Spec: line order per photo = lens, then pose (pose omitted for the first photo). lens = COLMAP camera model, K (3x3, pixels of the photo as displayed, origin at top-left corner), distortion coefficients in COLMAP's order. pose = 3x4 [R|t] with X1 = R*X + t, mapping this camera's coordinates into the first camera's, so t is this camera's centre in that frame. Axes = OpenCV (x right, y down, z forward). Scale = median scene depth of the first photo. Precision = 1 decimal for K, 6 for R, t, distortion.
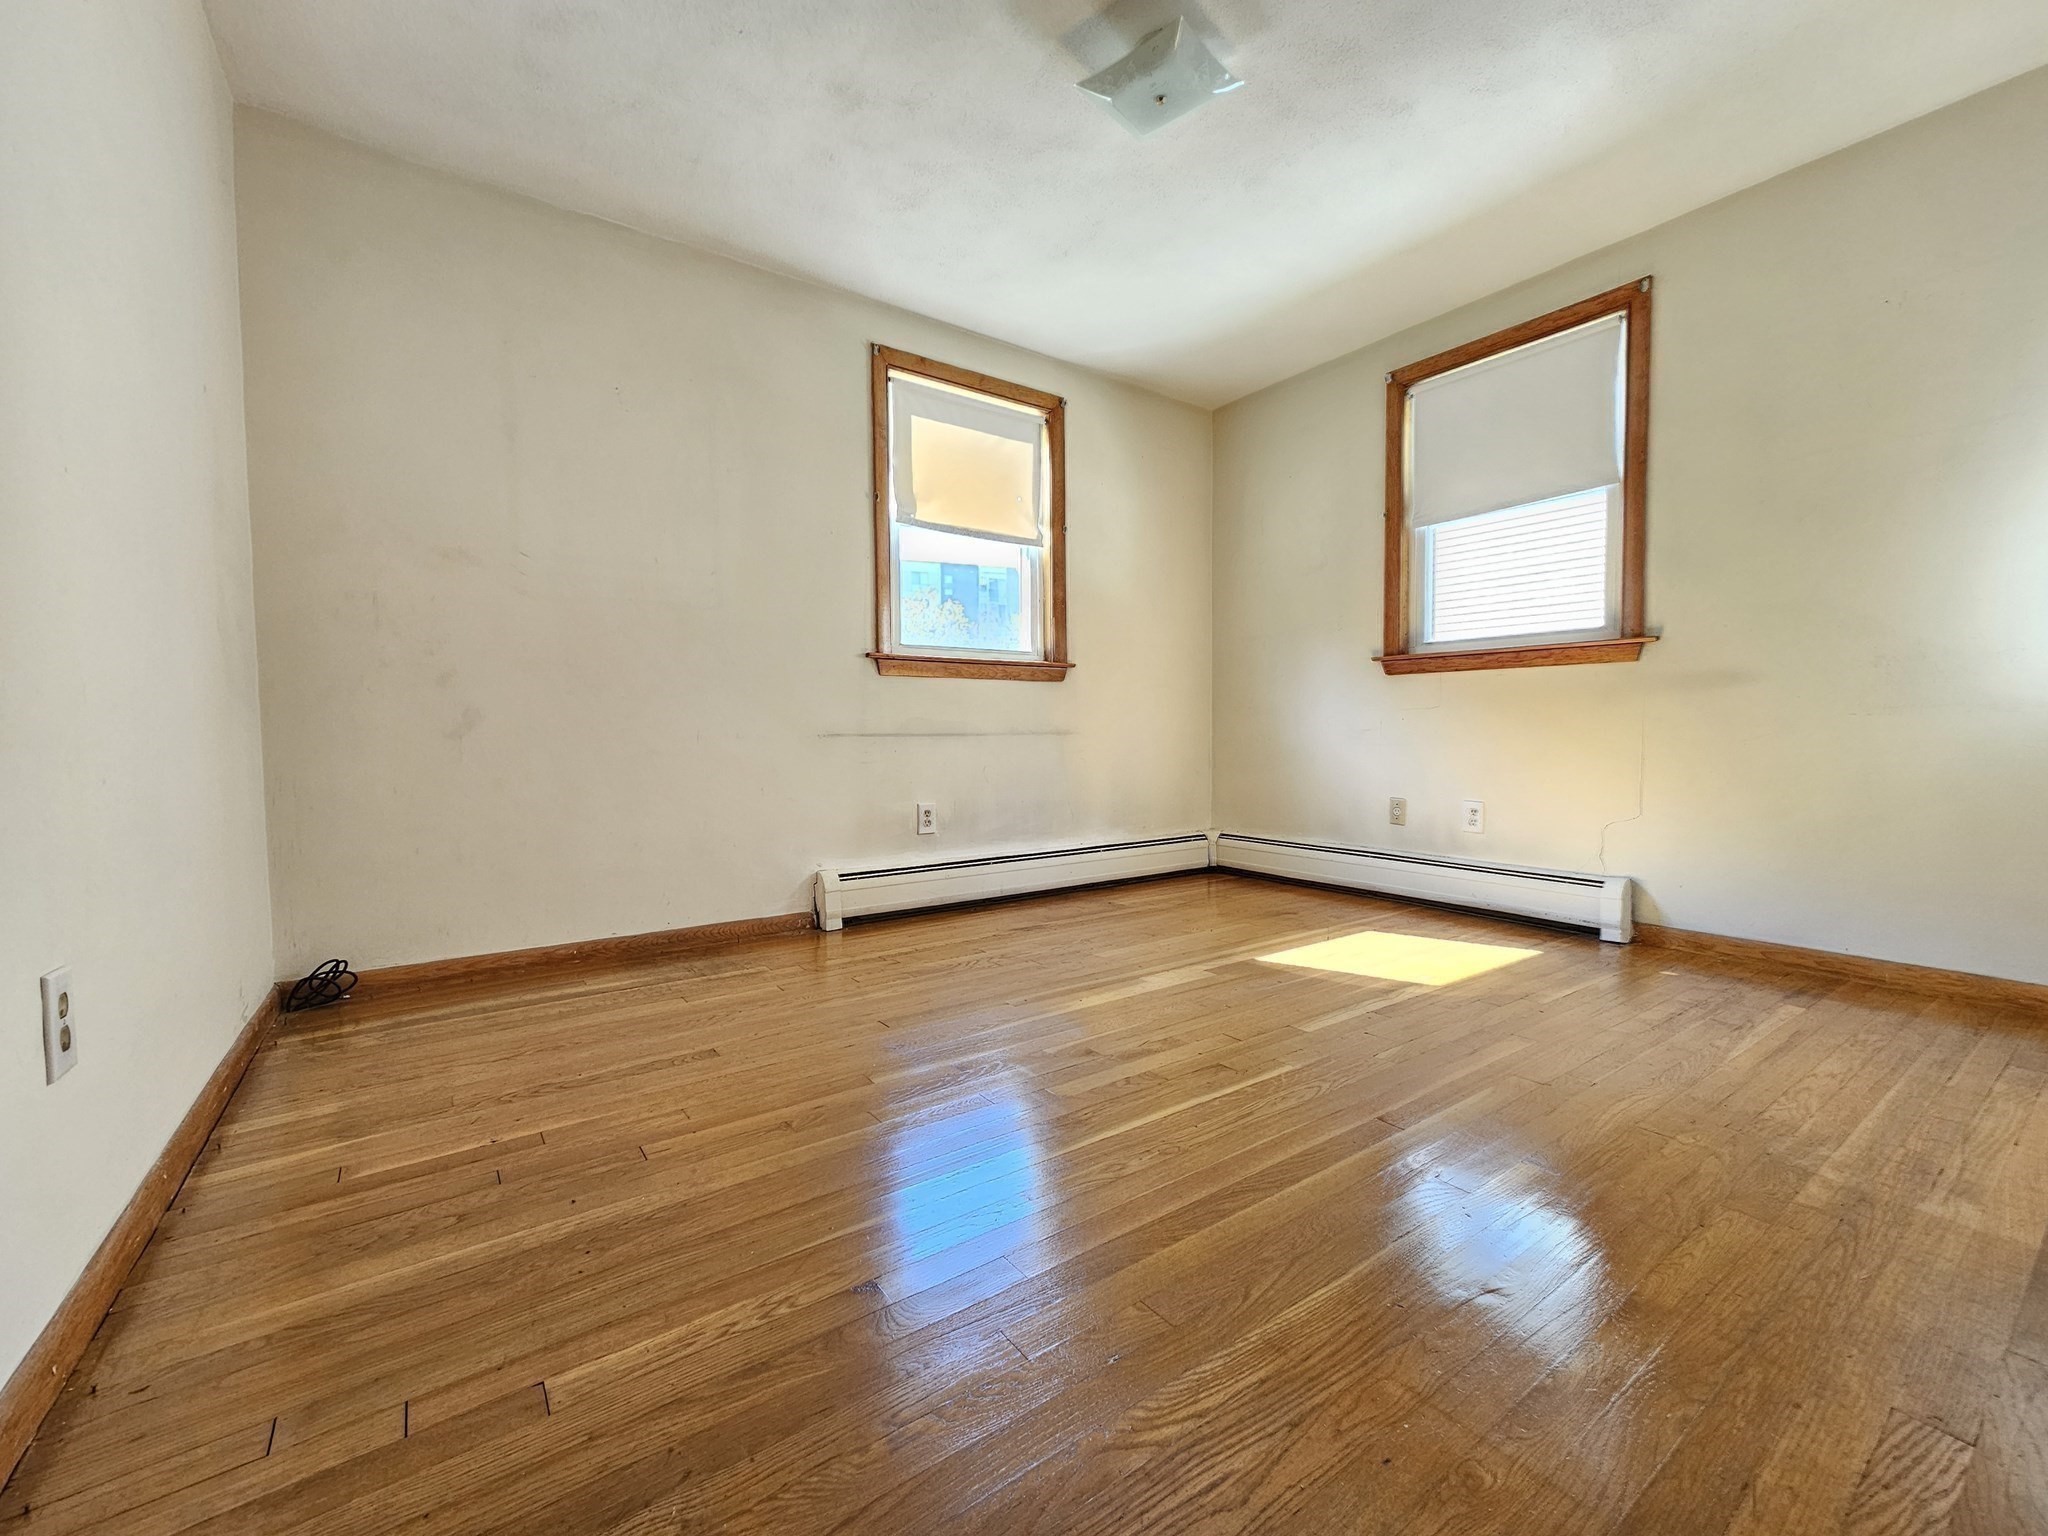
lens RADIAL K [[845.4, 0, 1033.8], [0, 845.4, 763.1], [0, 0, 1]] dist [0.000973, -0.000062]
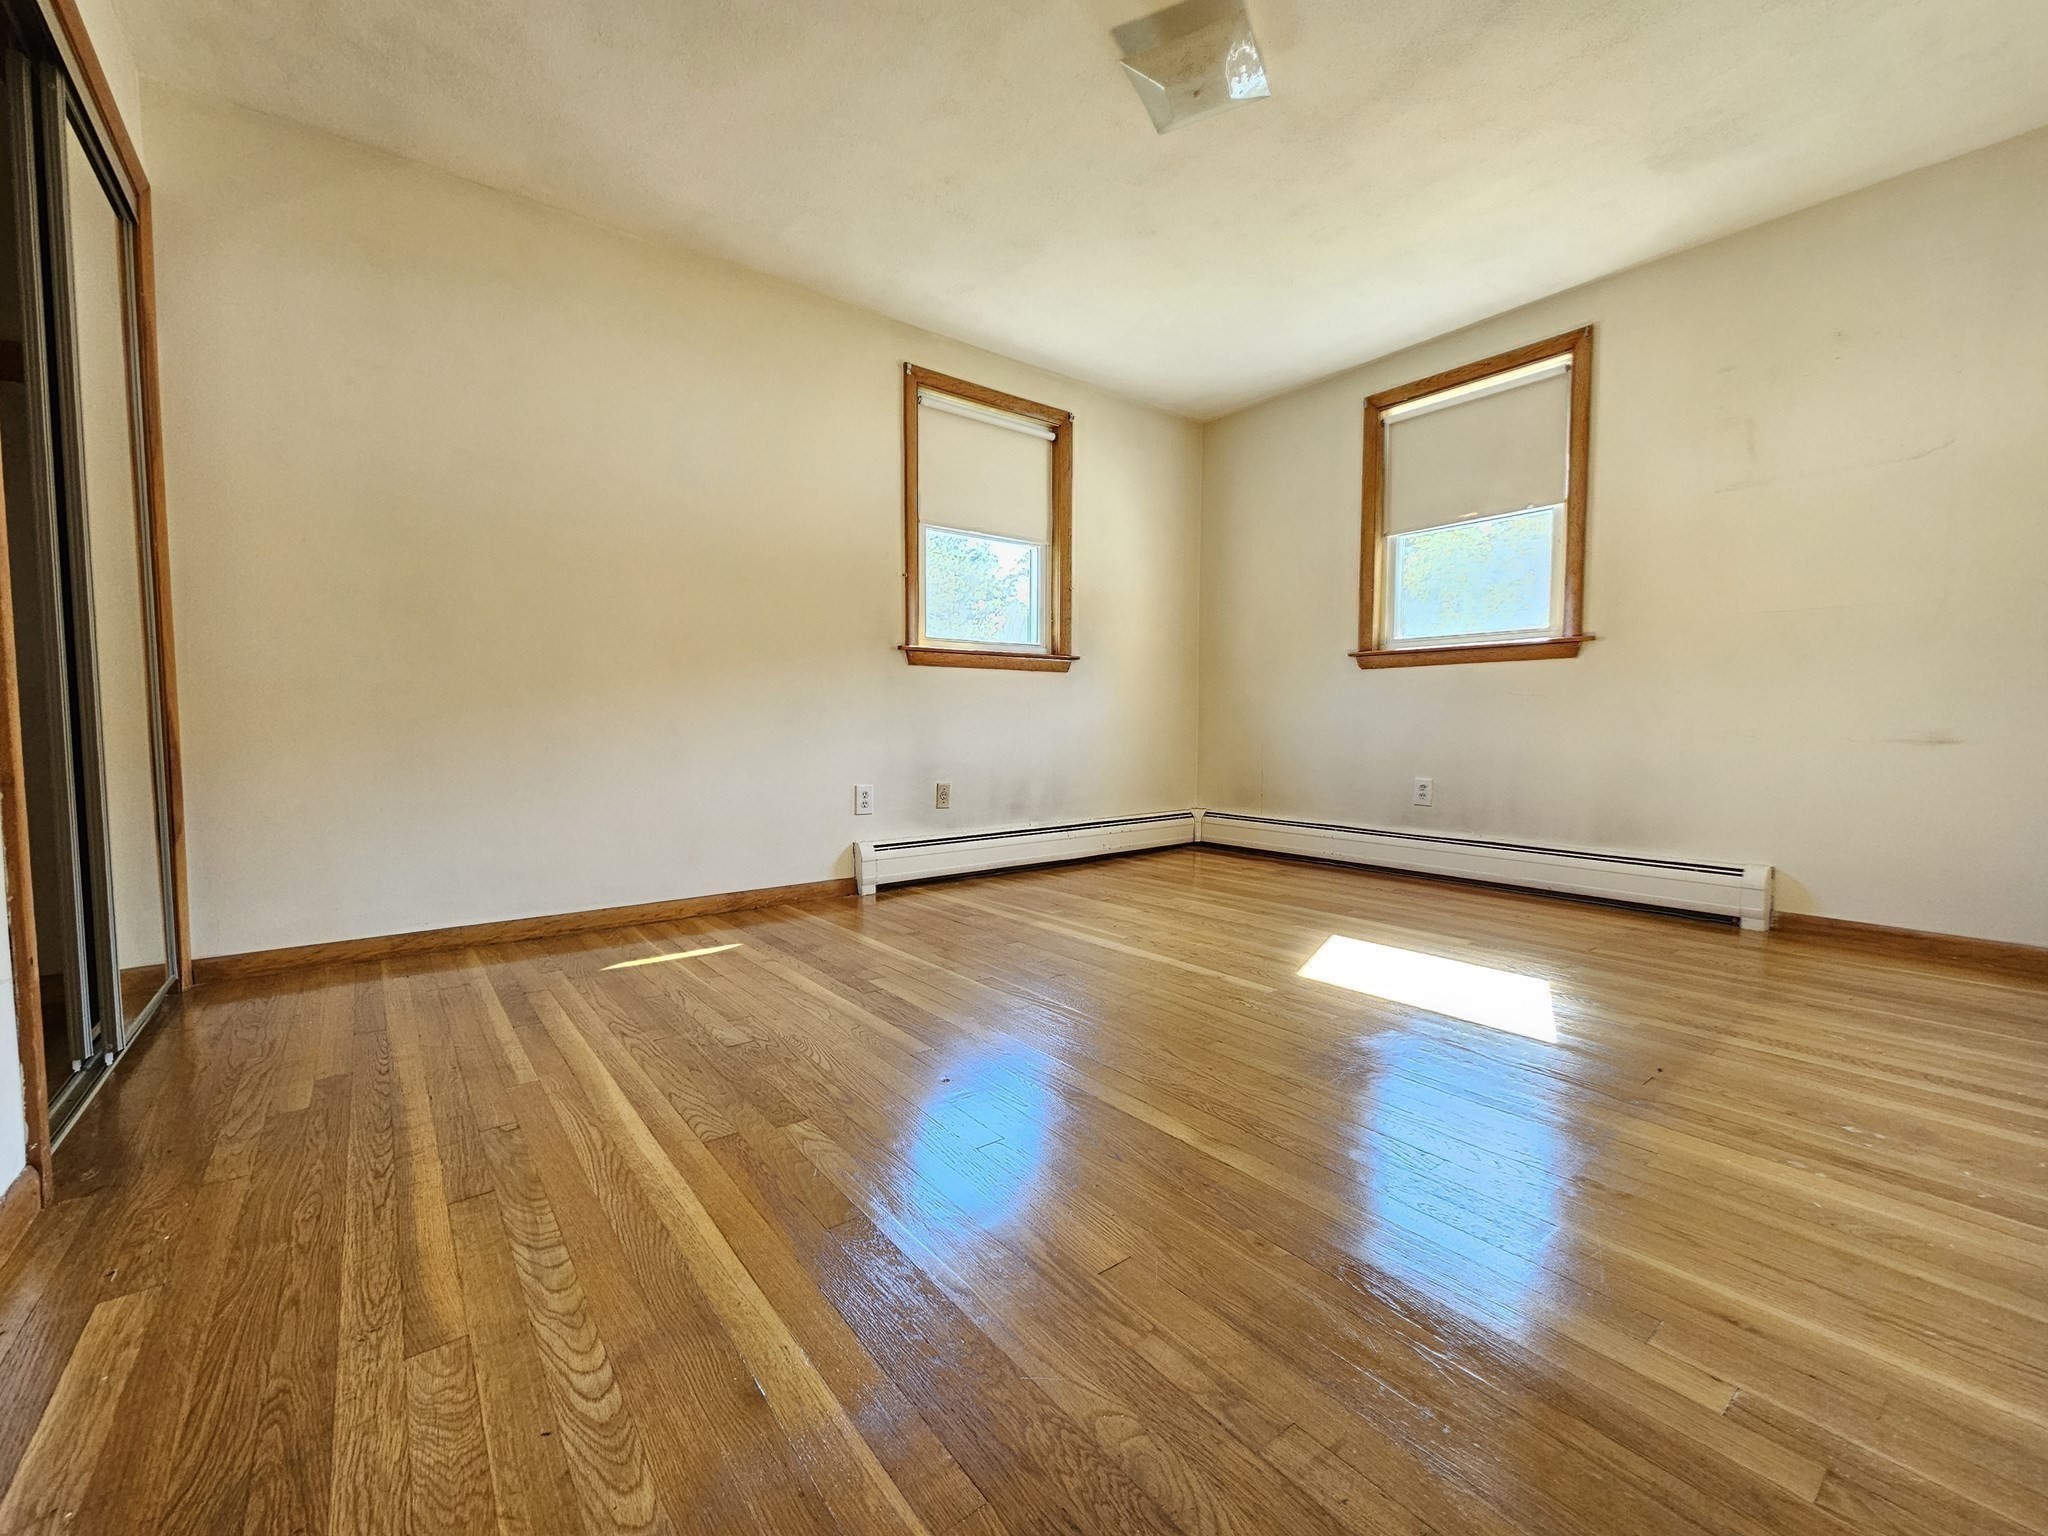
lens RADIAL K [[836.4, 0, 1024.1], [0, 836.4, 764.6], [0, 0, 1]] dist [0.001456, -0.000273]
pose [[0.999310, 0.002798, 0.037044, -0.076459], [-0.003332, 0.999891, 0.014366, 0.009557], [-0.037000, -0.014480, 0.999210, -0.107476]]
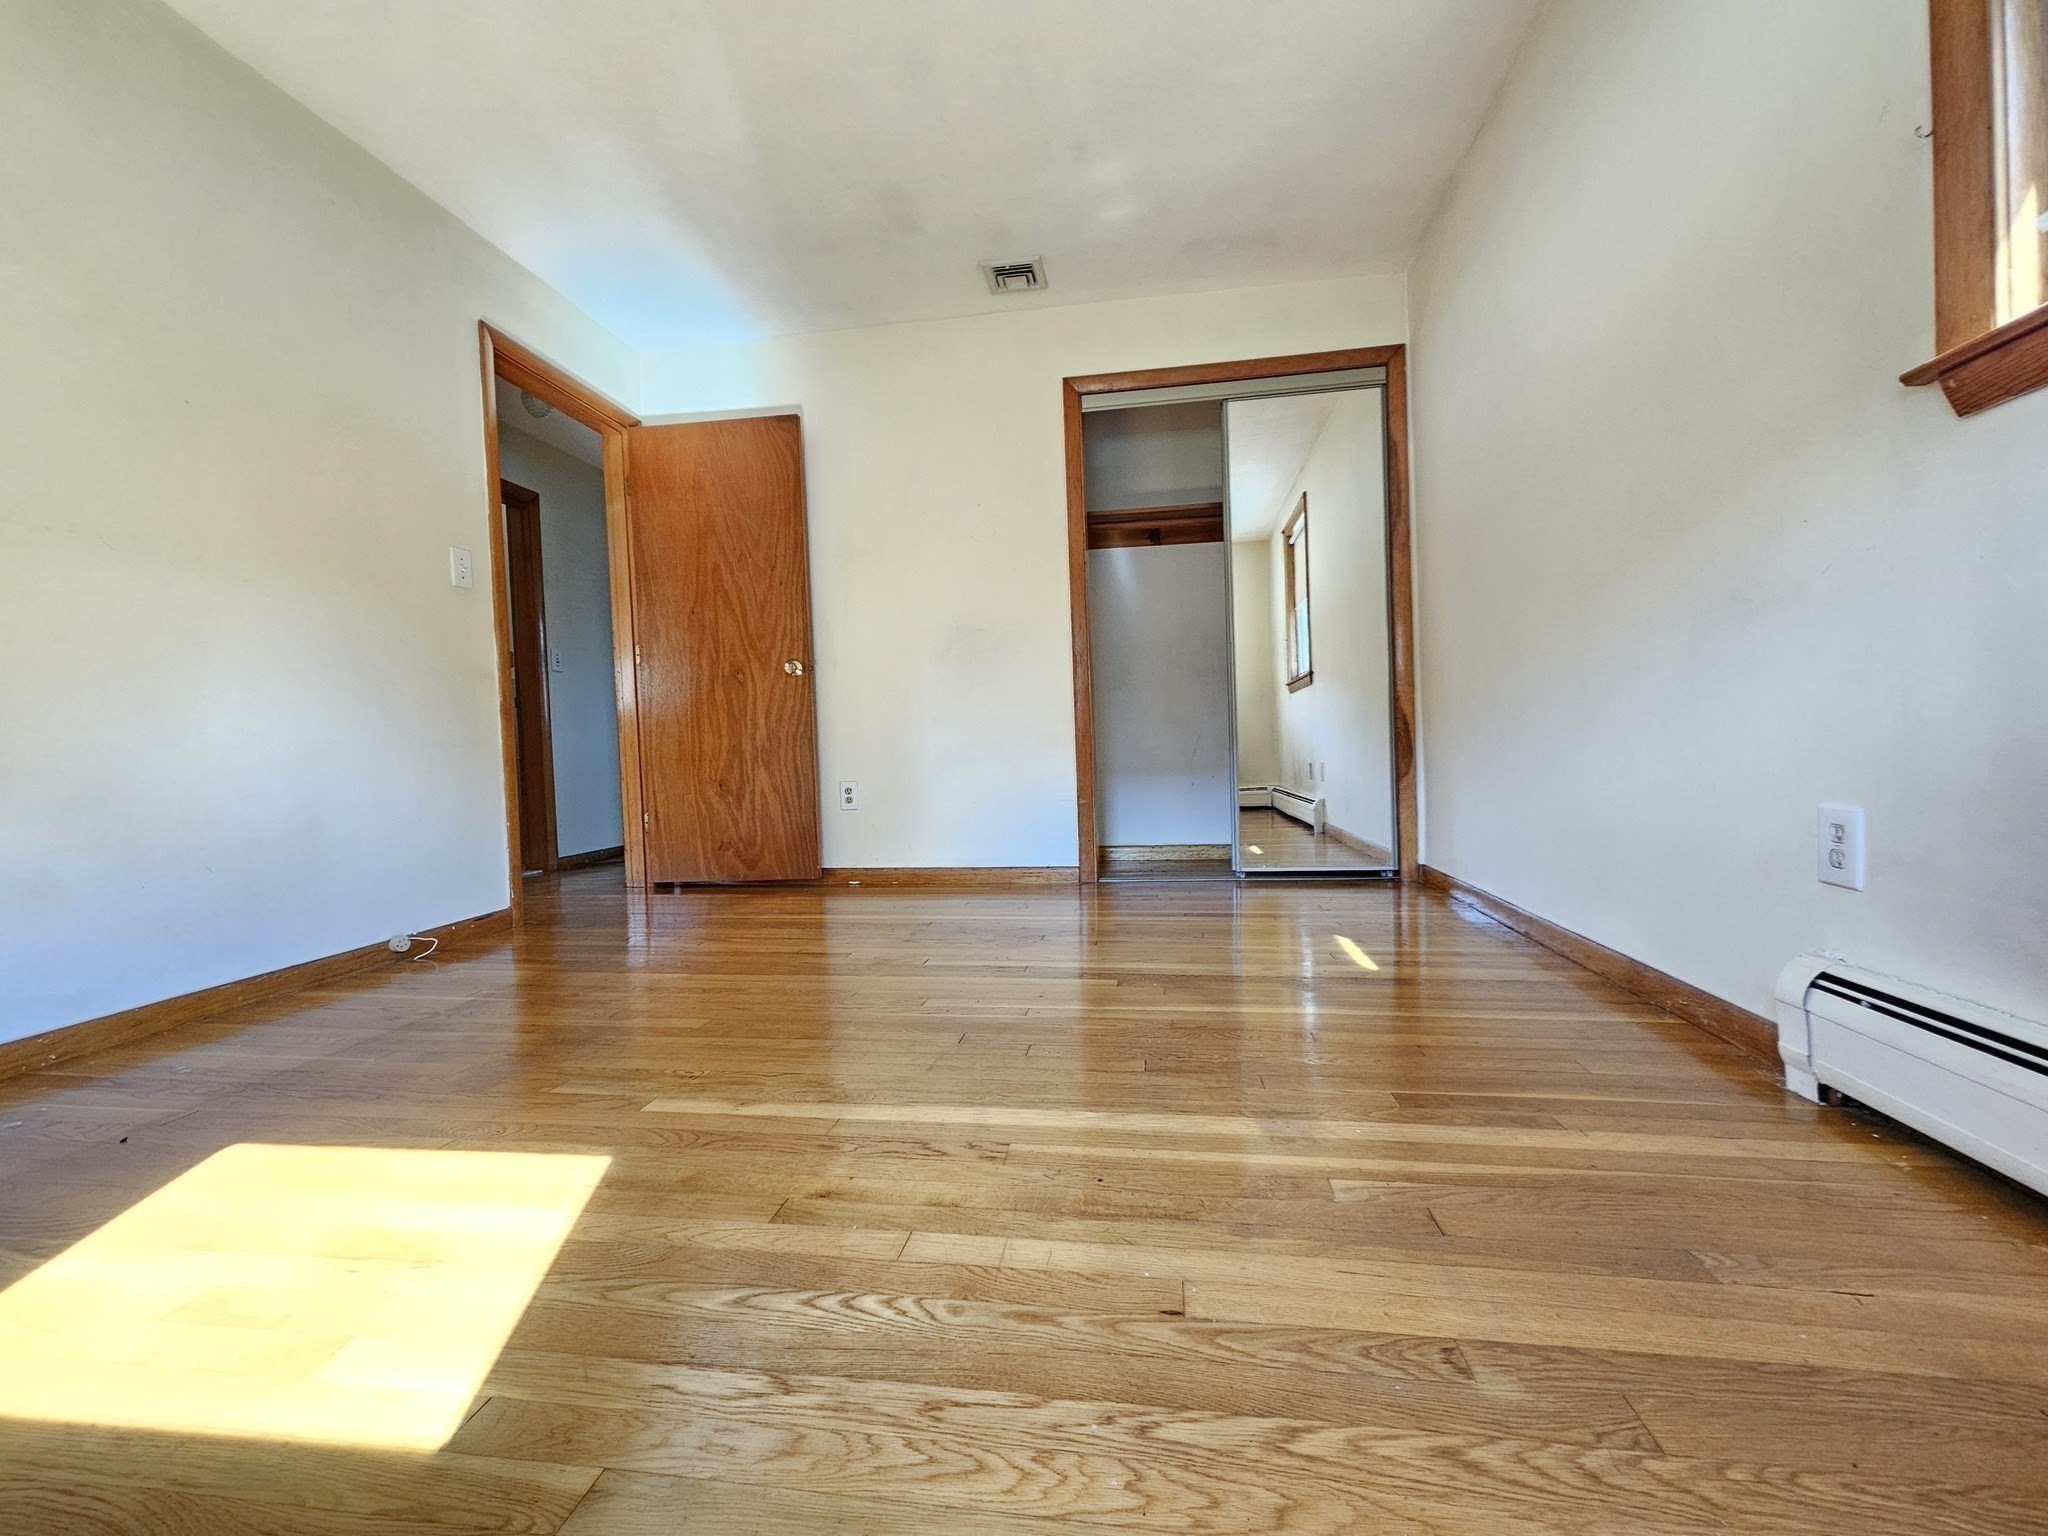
lens RADIAL K [[836.4, 0, 1024.1], [0, 836.4, 764.6], [0, 0, 1]] dist [0.001456, -0.000273]
pose [[-0.703203, 0.044565, -0.709591, 0.331447], [0.011045, 0.998598, 0.051771, 0.007914], [0.710903, 0.028568, -0.702710, 1.052356]]
